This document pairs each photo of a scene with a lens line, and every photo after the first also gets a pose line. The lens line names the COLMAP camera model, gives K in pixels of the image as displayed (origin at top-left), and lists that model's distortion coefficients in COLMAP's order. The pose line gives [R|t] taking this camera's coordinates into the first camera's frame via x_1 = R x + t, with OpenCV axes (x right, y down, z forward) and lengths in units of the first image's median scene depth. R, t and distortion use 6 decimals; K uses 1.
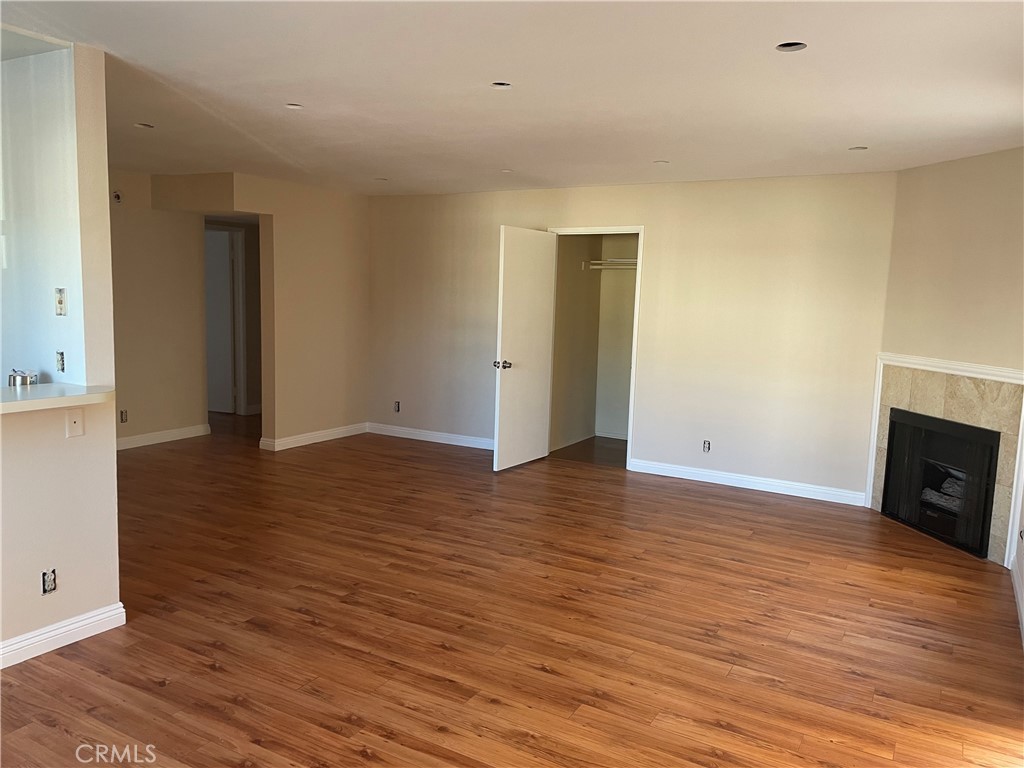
lens RADIAL K [[769.1, 0, 512.0], [0, 769.1, 384.0], [0, 0, 1]] dist [0.094021, -0.109021]
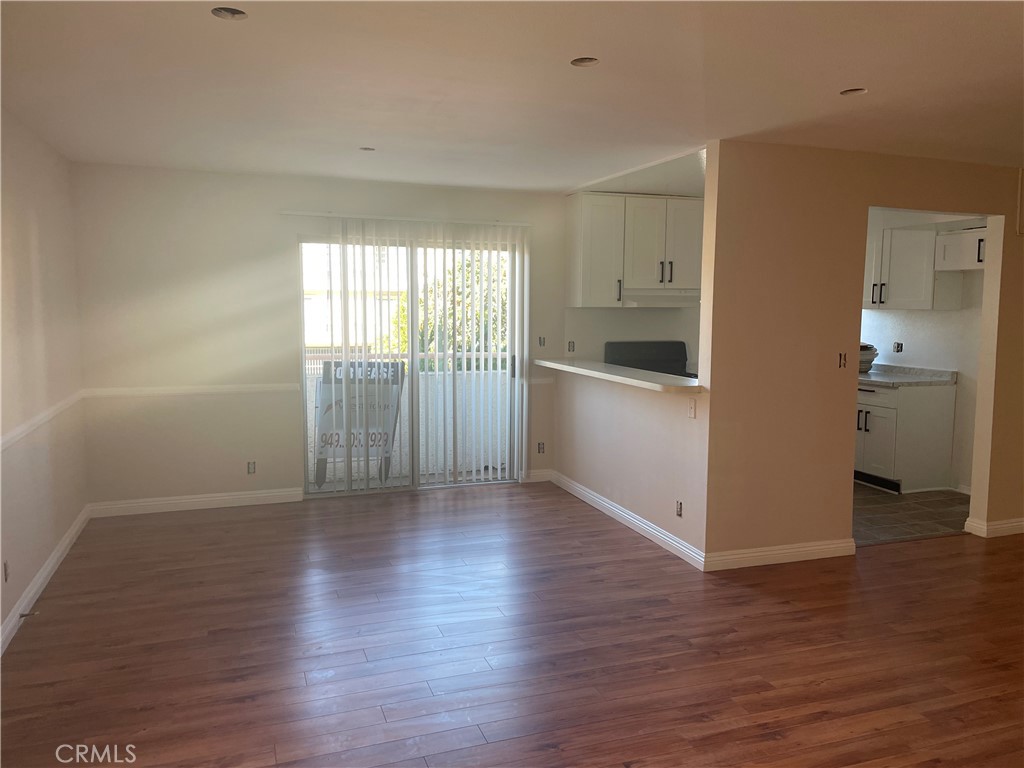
lens RADIAL K [[769.1, 0, 512.0], [0, 769.1, 384.0], [0, 0, 1]] dist [0.094021, -0.109021]
pose [[-0.646970, 0.040722, -0.761427, 0.612987], [-0.120810, 0.980486, 0.155087, -0.144464], [0.752884, 0.192324, -0.629426, 1.370201]]
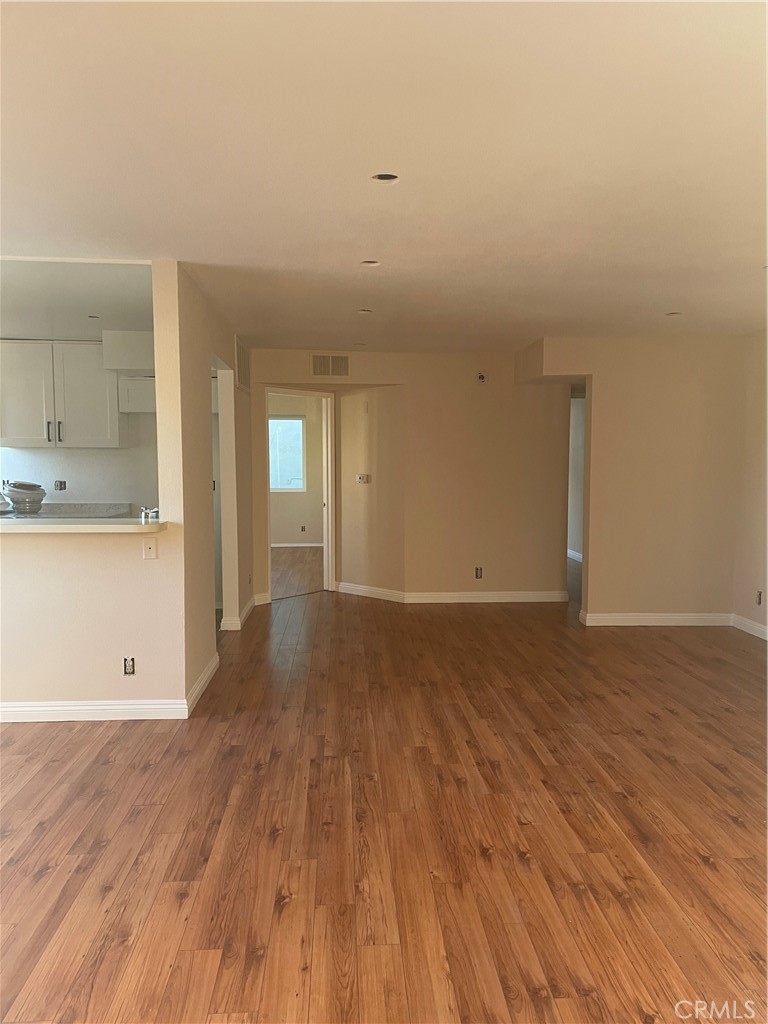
lens RADIAL K [[769.1, 0, 389.0], [0, 769.1, 514.2], [0, 0, 1]] dist [0.094021, -0.109021]
pose [[0.552056, 0.027561, -0.833352, 0.617132], [-0.085565, 0.996050, -0.023740, -0.008374], [0.829405, 0.084412, 0.552233, 0.513085]]
